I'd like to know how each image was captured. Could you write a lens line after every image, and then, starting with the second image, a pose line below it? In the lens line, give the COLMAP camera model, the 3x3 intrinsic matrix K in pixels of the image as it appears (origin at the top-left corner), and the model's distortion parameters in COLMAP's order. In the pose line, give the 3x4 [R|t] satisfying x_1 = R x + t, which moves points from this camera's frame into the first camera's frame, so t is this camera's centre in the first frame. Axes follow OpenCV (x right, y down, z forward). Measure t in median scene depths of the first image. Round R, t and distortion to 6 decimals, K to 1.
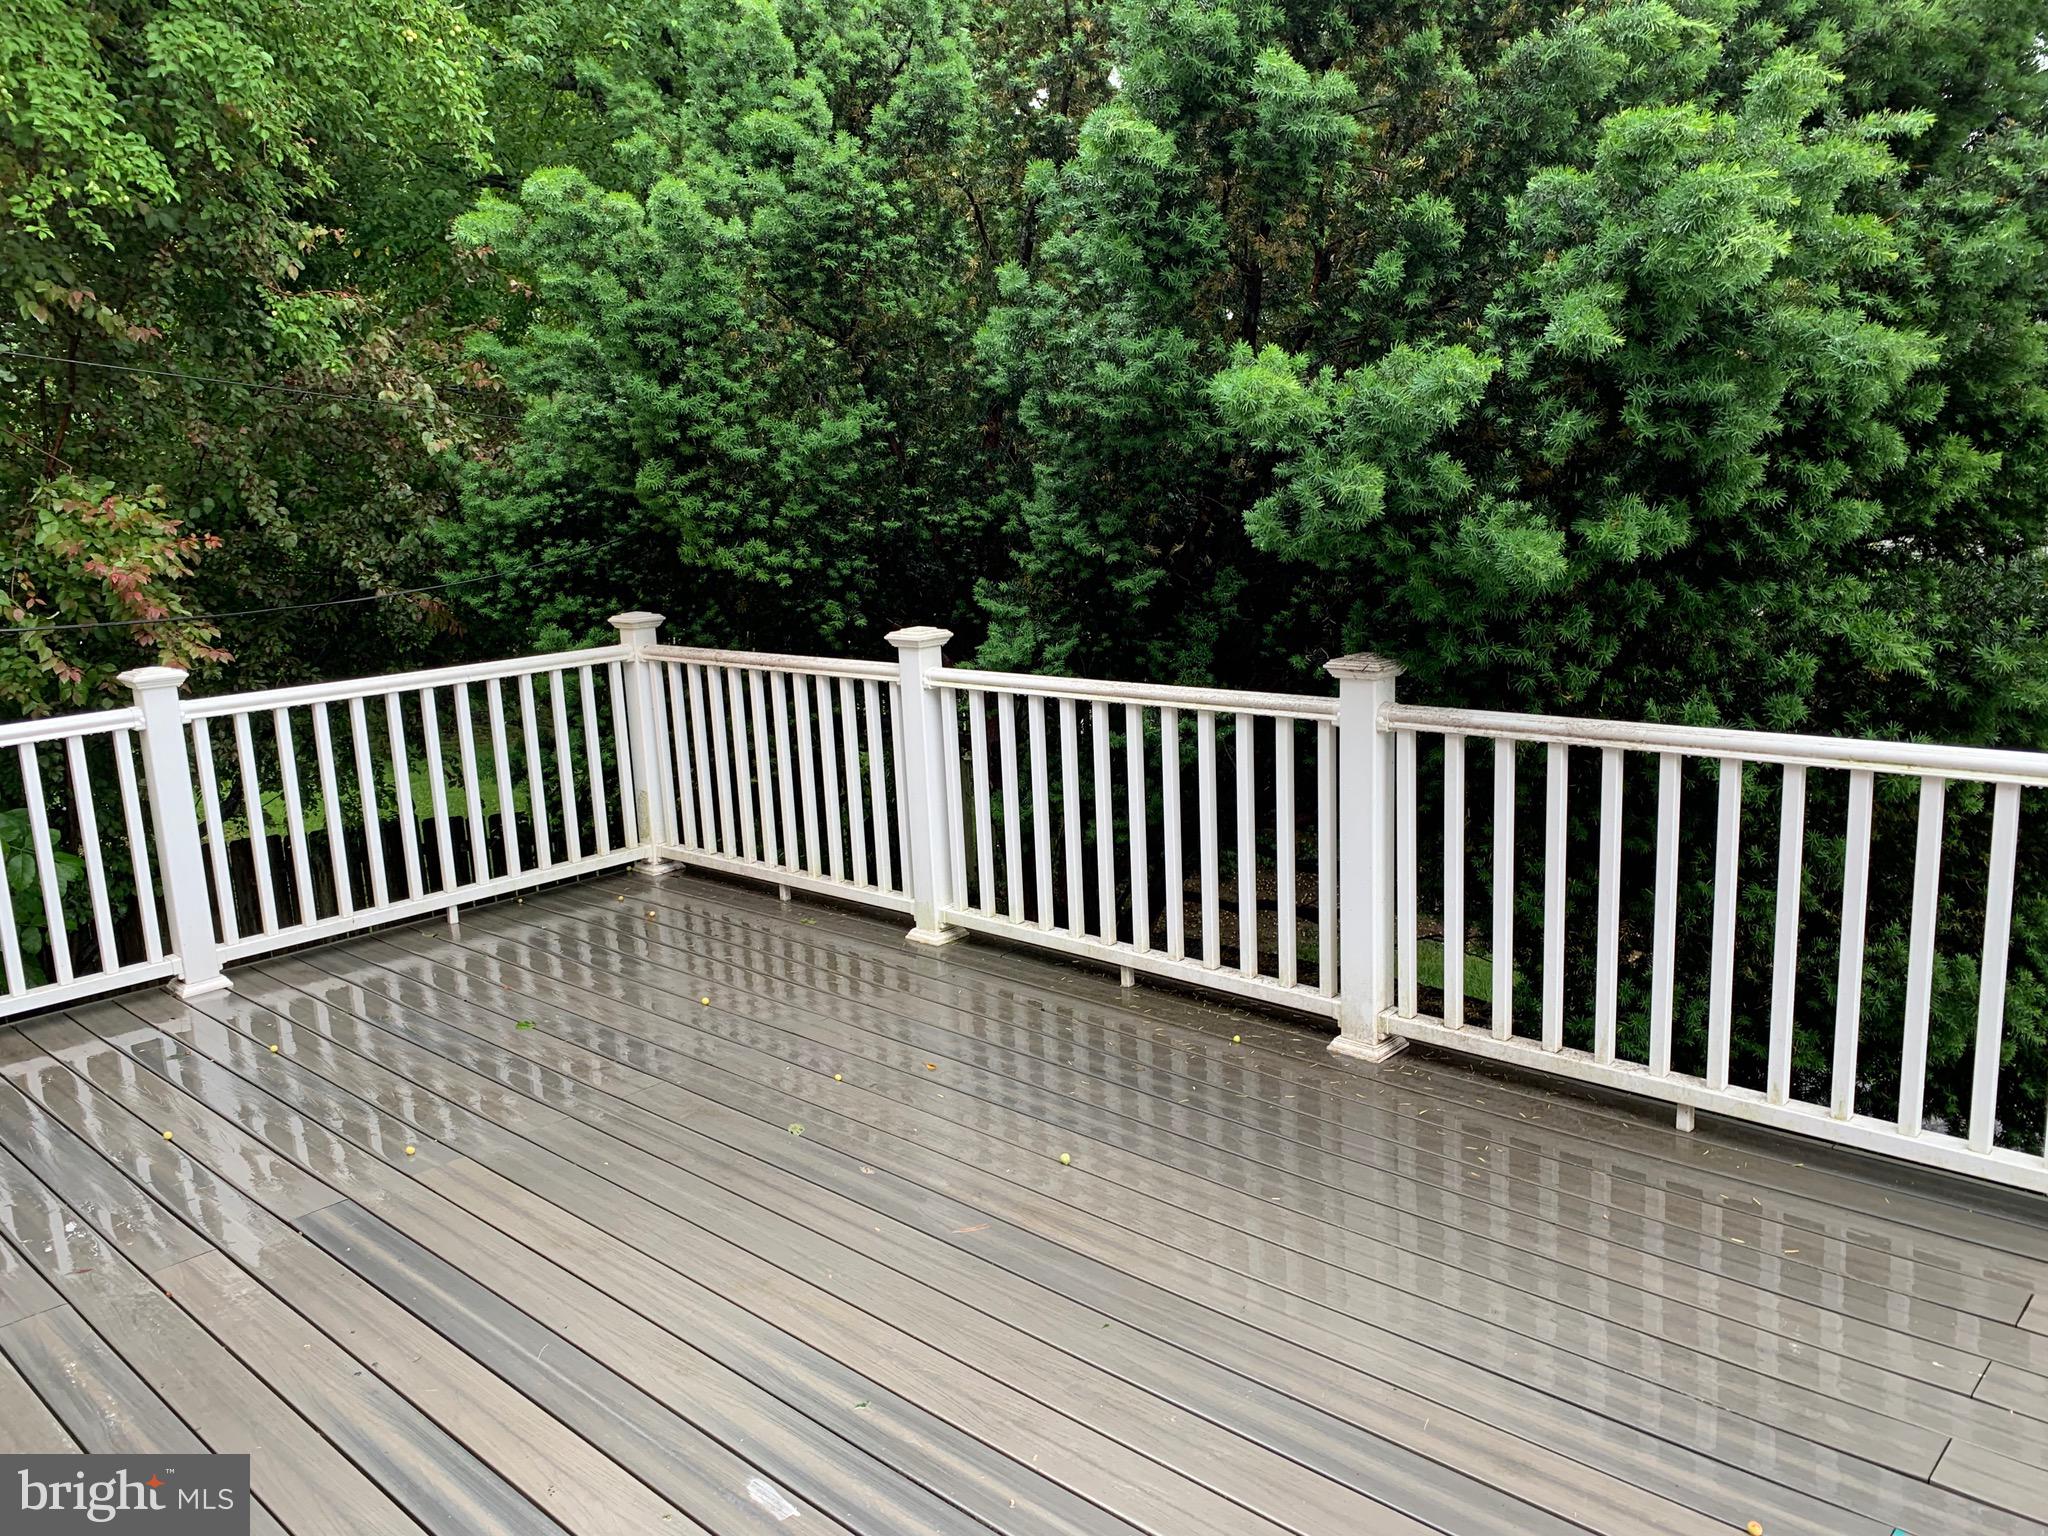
lens RADIAL K [[1551.5, 0, 1021.8], [0, 1551.5, 775.5], [0, 0, 1]] dist [-0.004151, -0.007826]
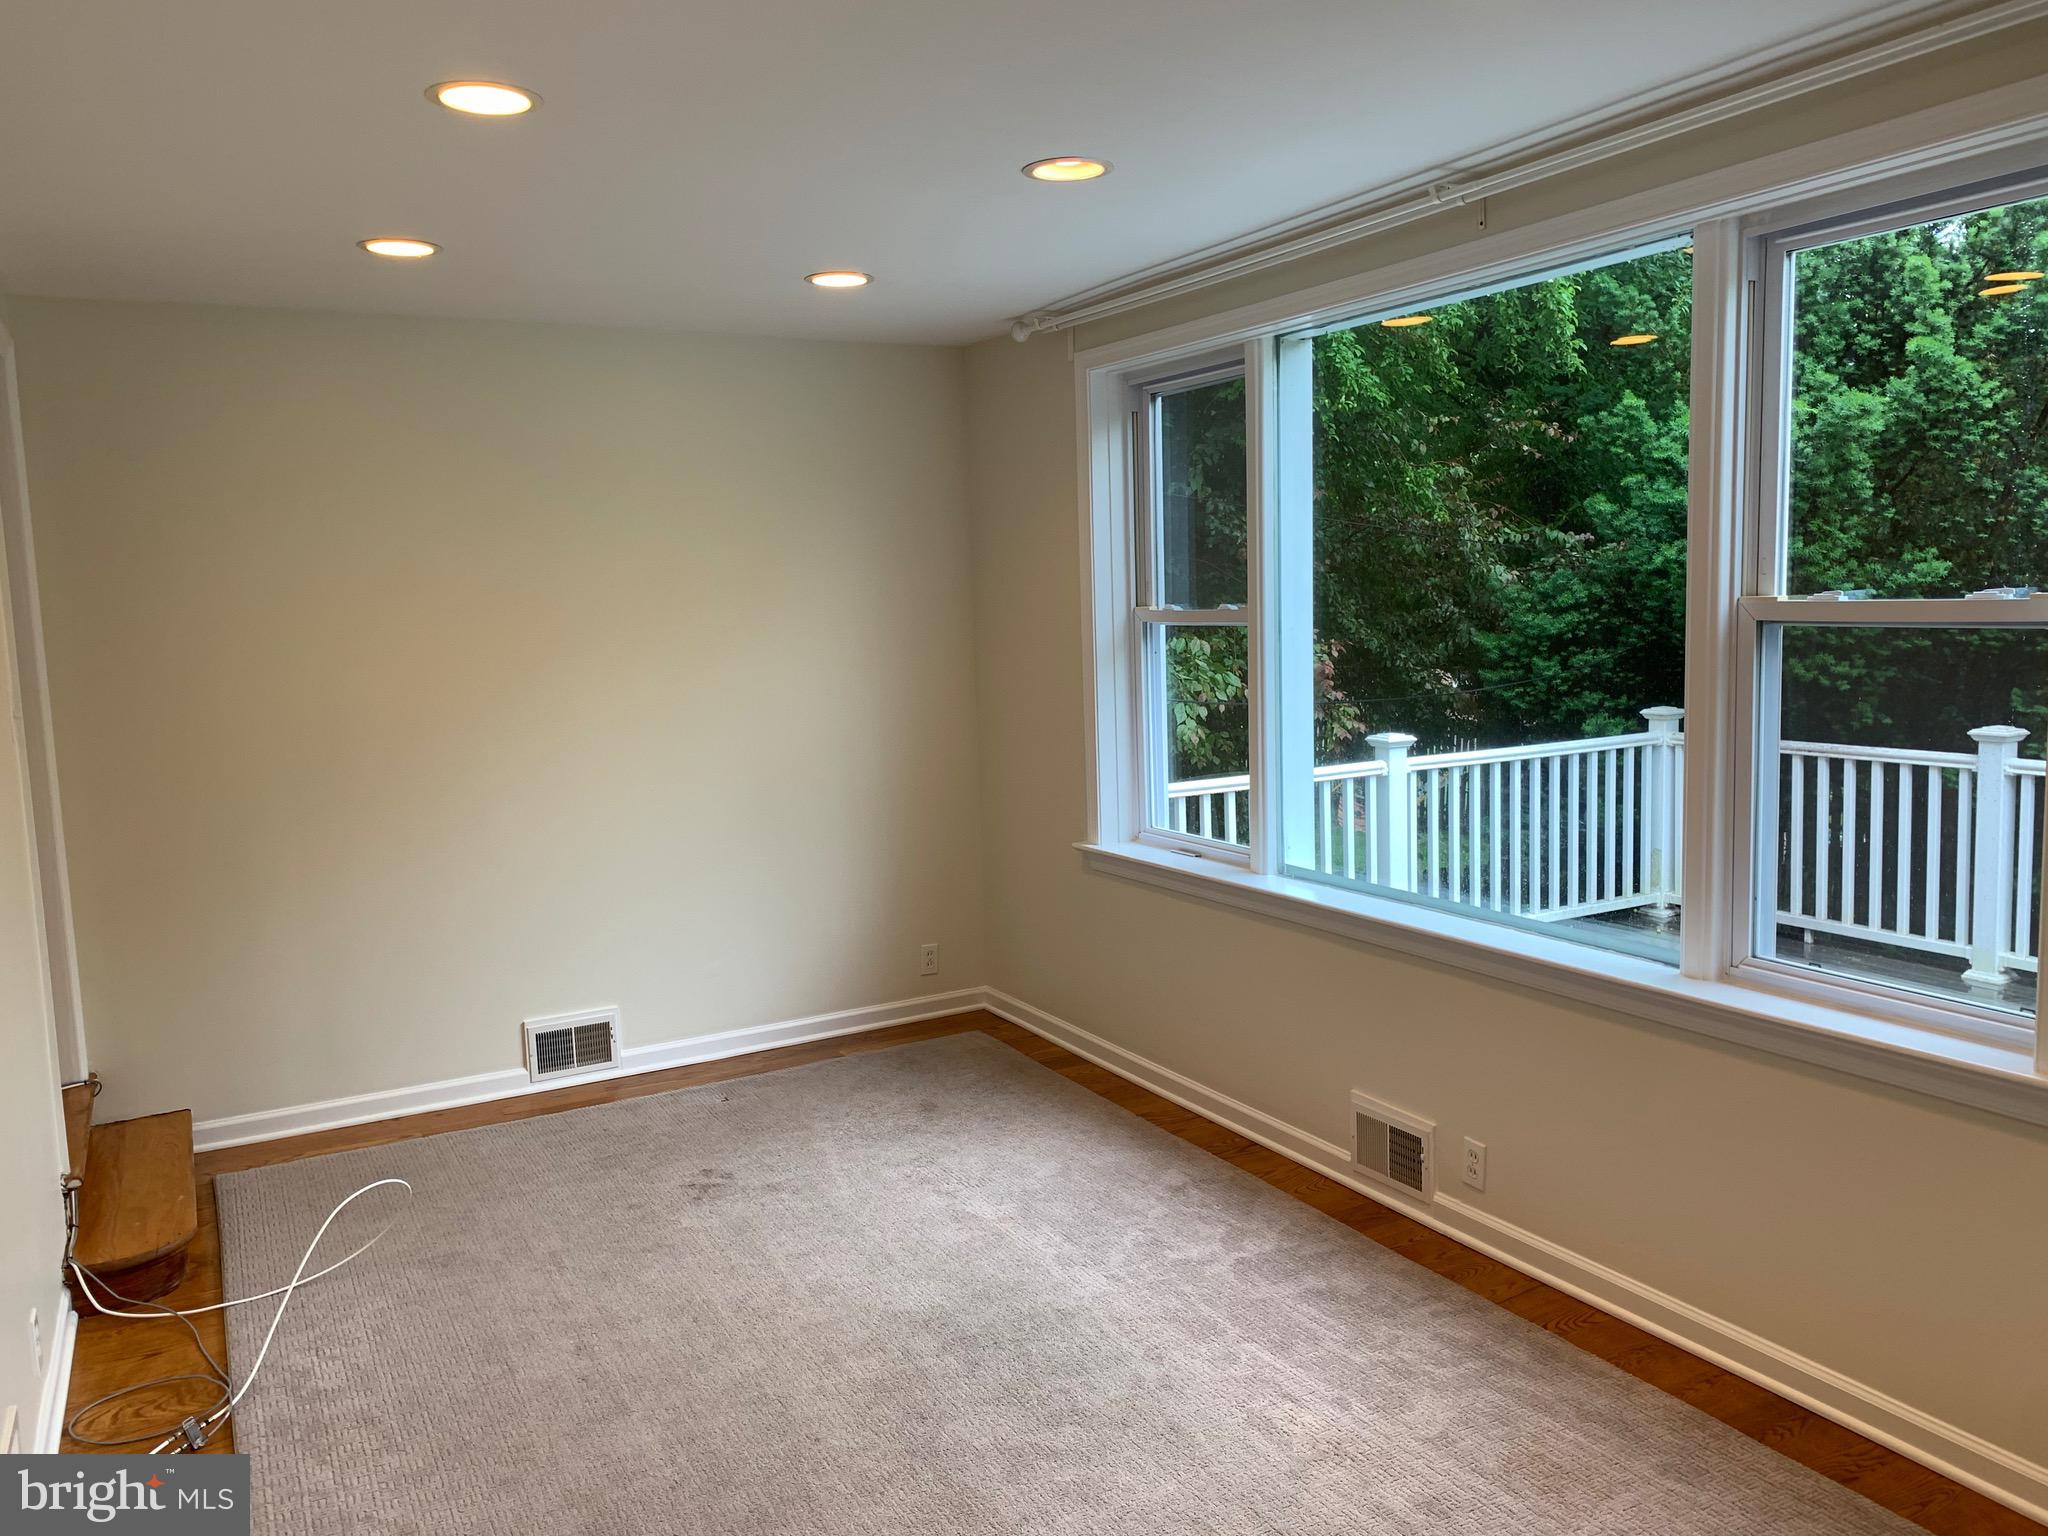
lens RADIAL K [[1551.5, 0, 1005.3], [0, 1551.5, 752.5], [0, 0, 1]] dist [-0.004151, -0.007826]
pose [[0.942328, 0.045314, -0.331608, -0.347836], [-0.071813, 0.995091, -0.068091, 0.058483], [0.326895, 0.087977, 0.940957, -0.375229]]
